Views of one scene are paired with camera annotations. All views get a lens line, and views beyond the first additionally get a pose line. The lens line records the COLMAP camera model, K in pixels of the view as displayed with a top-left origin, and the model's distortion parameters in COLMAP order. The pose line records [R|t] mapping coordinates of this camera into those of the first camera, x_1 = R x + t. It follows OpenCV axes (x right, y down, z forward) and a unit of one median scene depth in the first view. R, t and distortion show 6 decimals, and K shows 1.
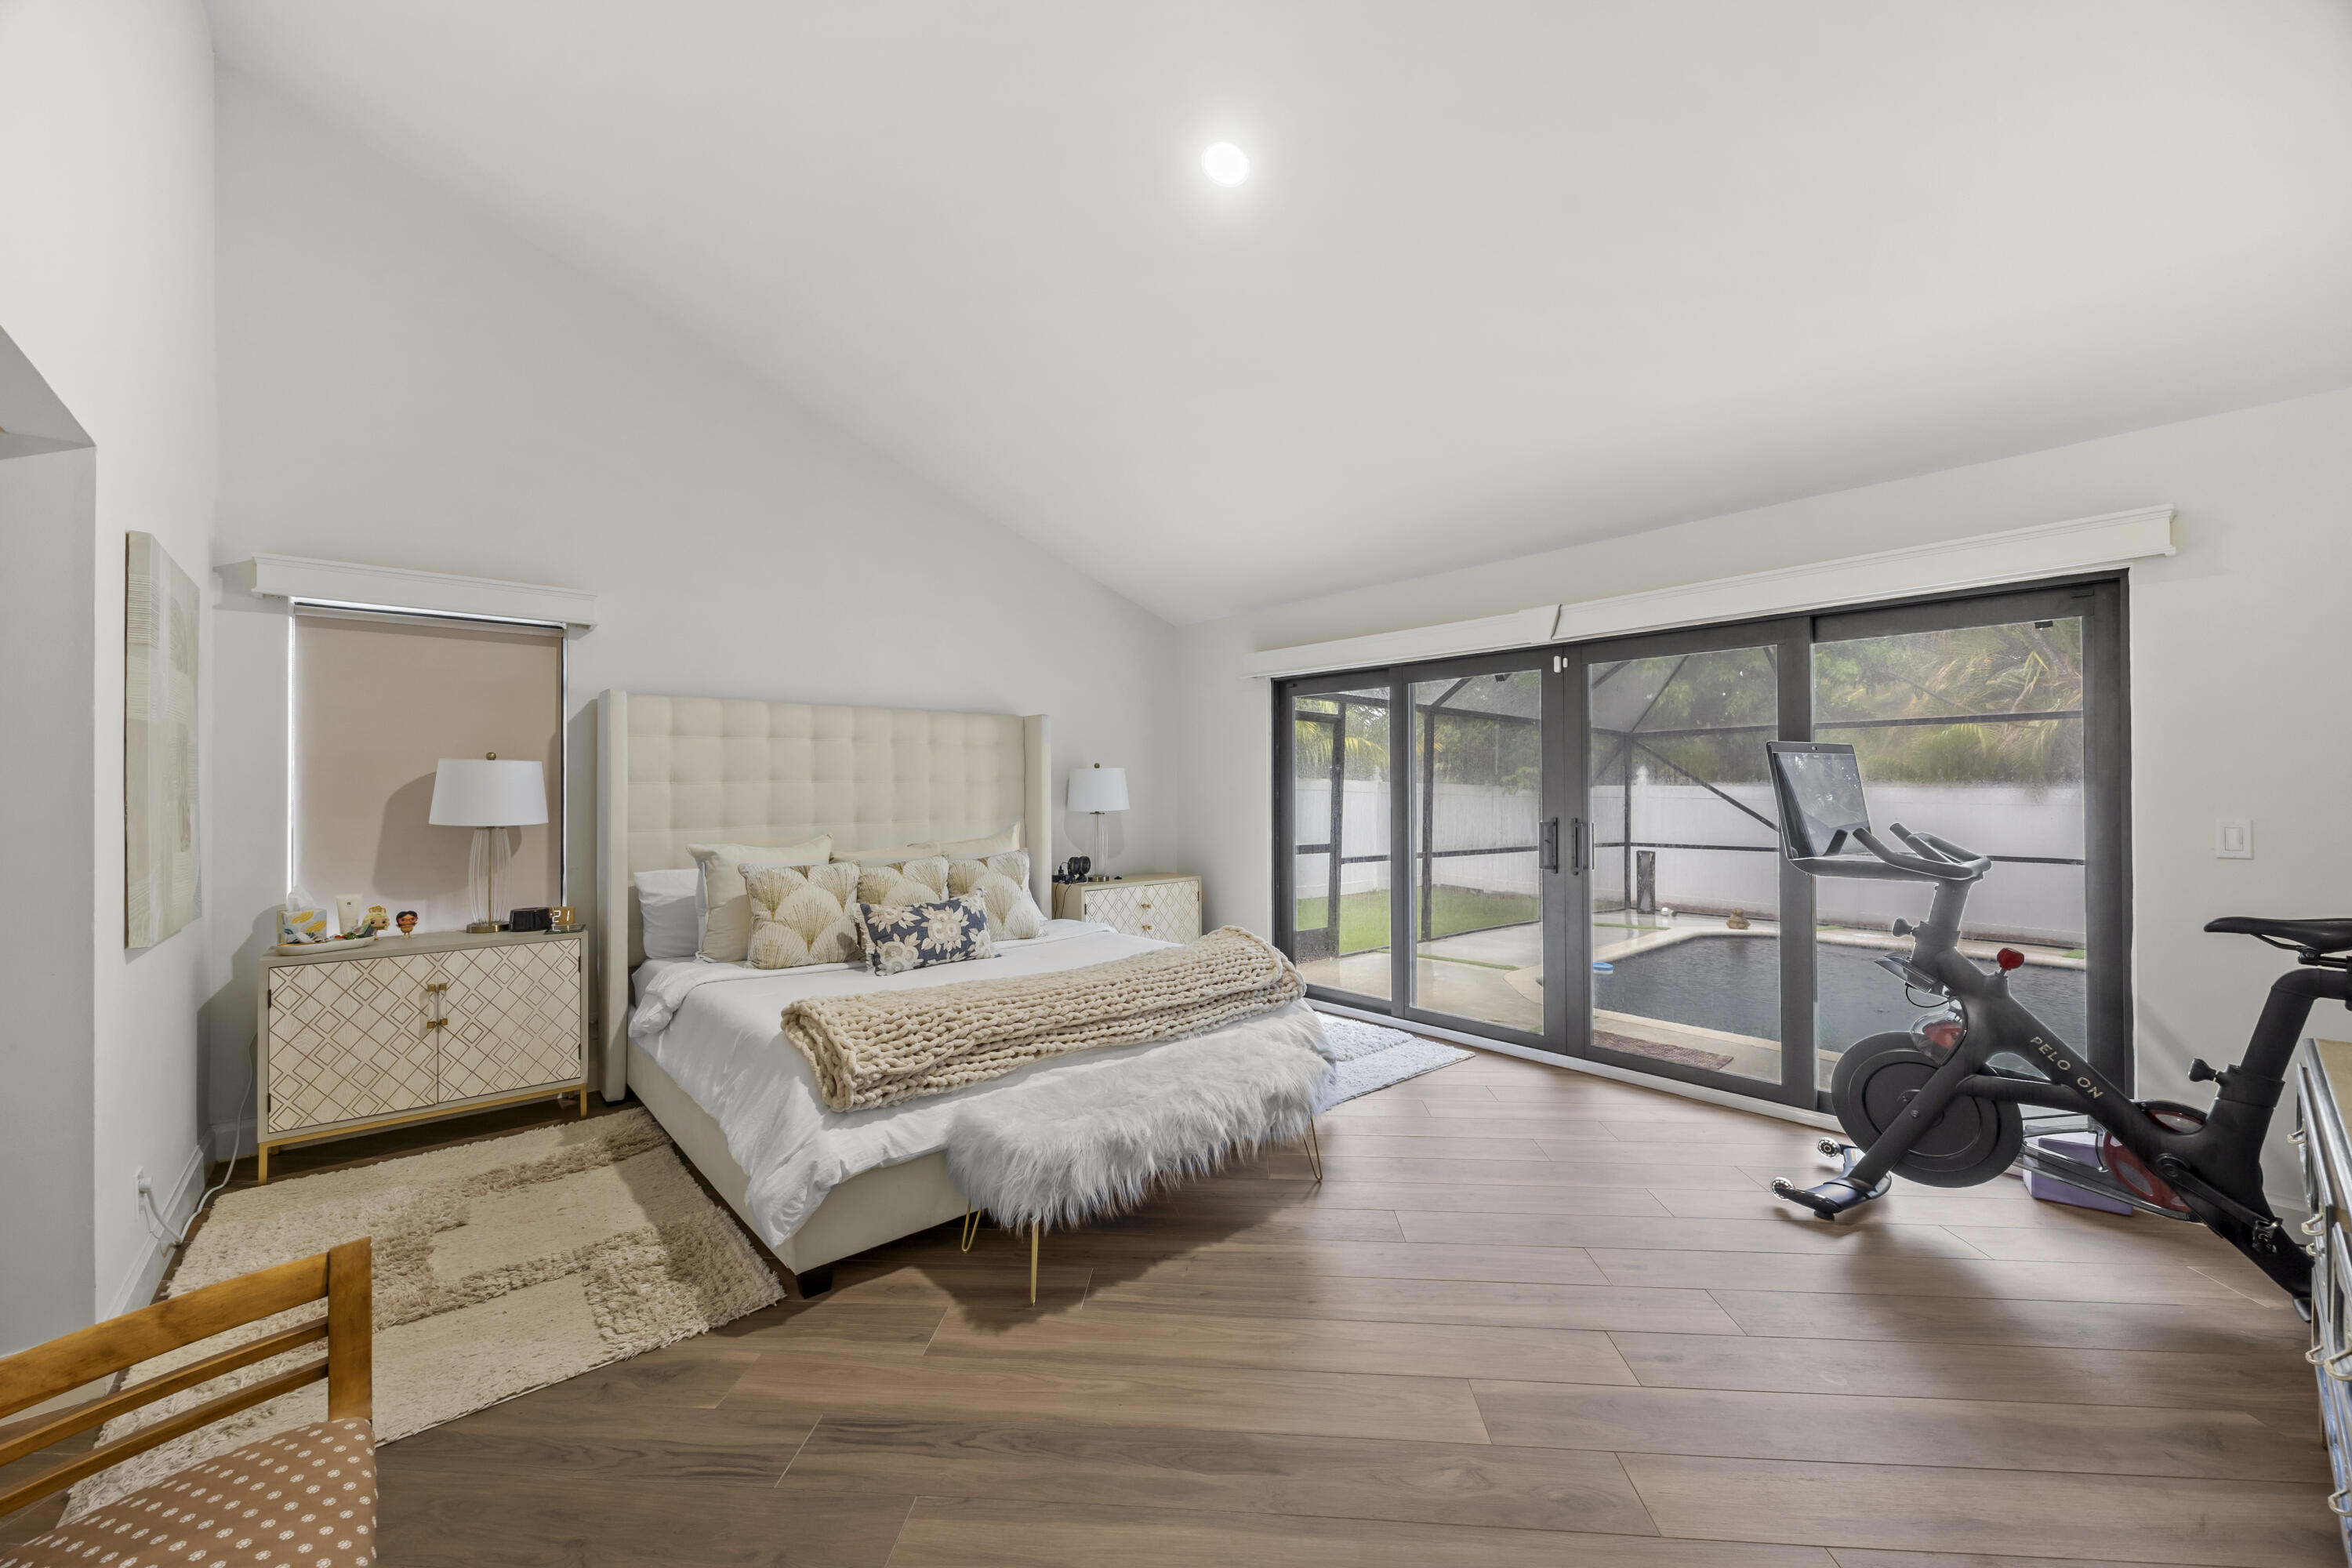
lens RADIAL K [[900.8, 0, 1202.9], [0, 900.8, 786.1], [0, 0, 1]] dist [-0.000409, 0.000367]
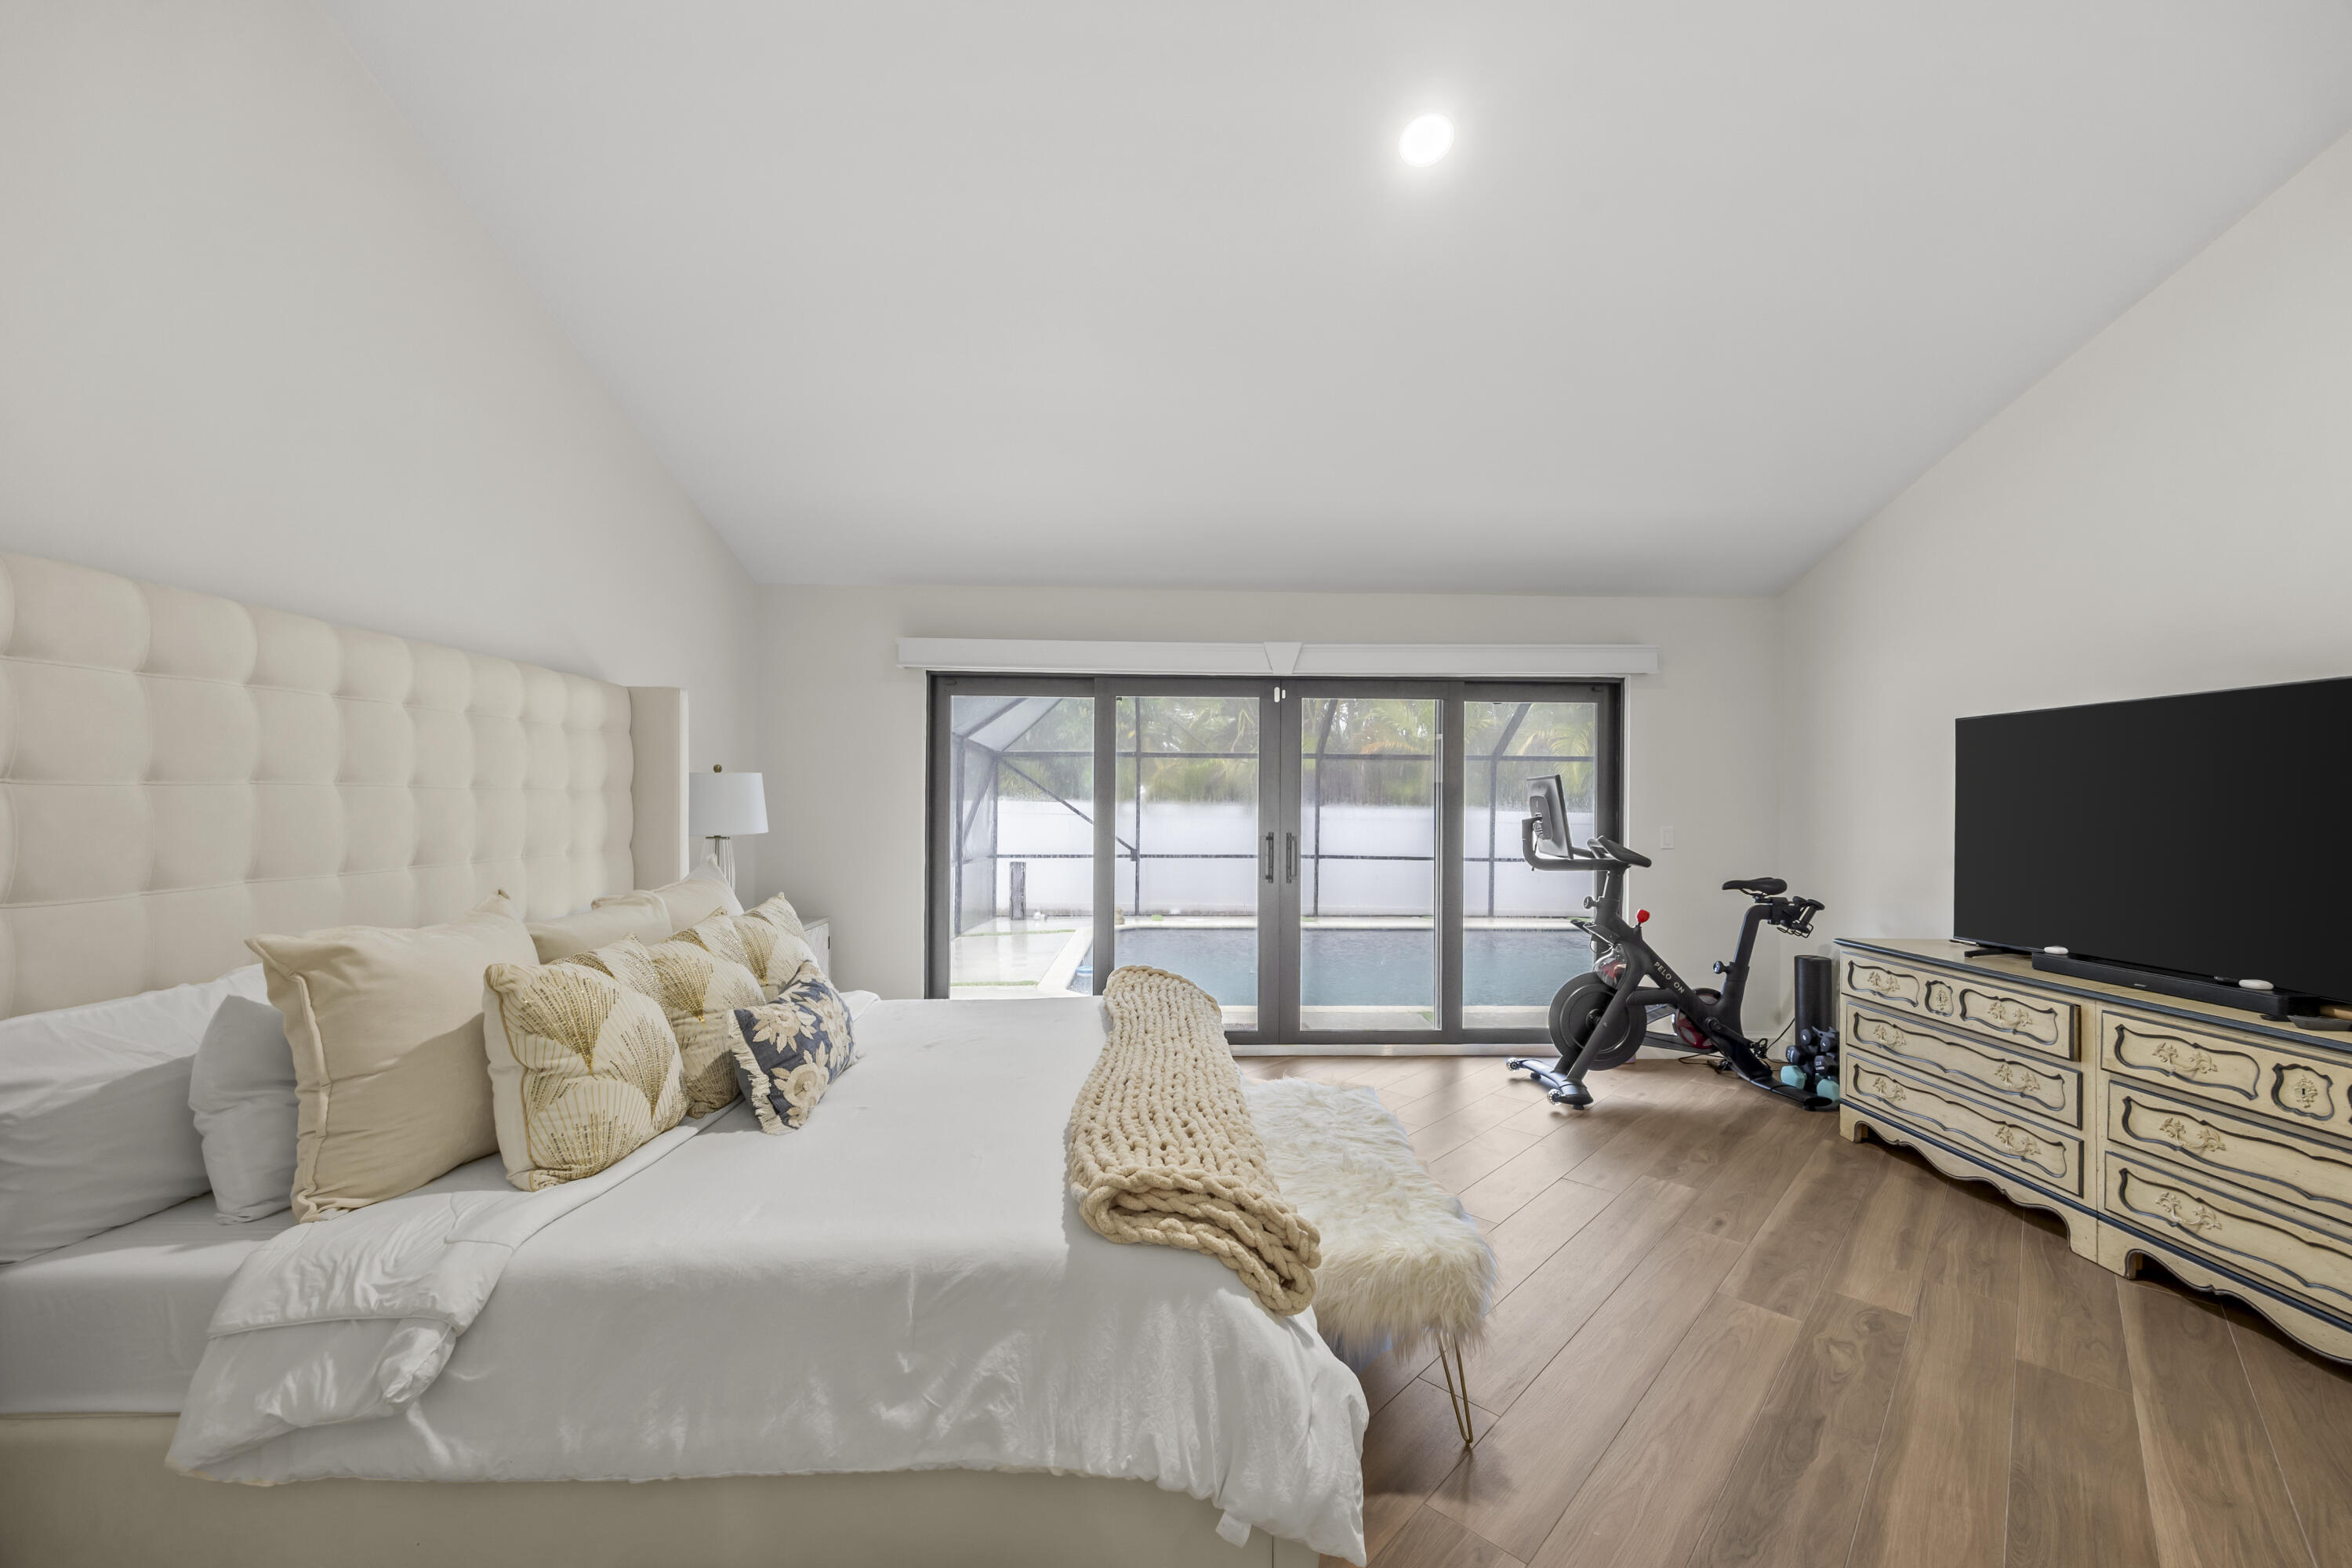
lens RADIAL K [[900.8, 0, 1202.7], [0, 900.8, 811.3], [0, 0, 1]] dist [-0.000409, 0.000367]
pose [[0.646466, 0.000274, 0.762943, -0.522687], [-0.009888, 0.999919, 0.008020, 0.000469], [-0.762879, -0.012729, 0.646416, 0.357351]]
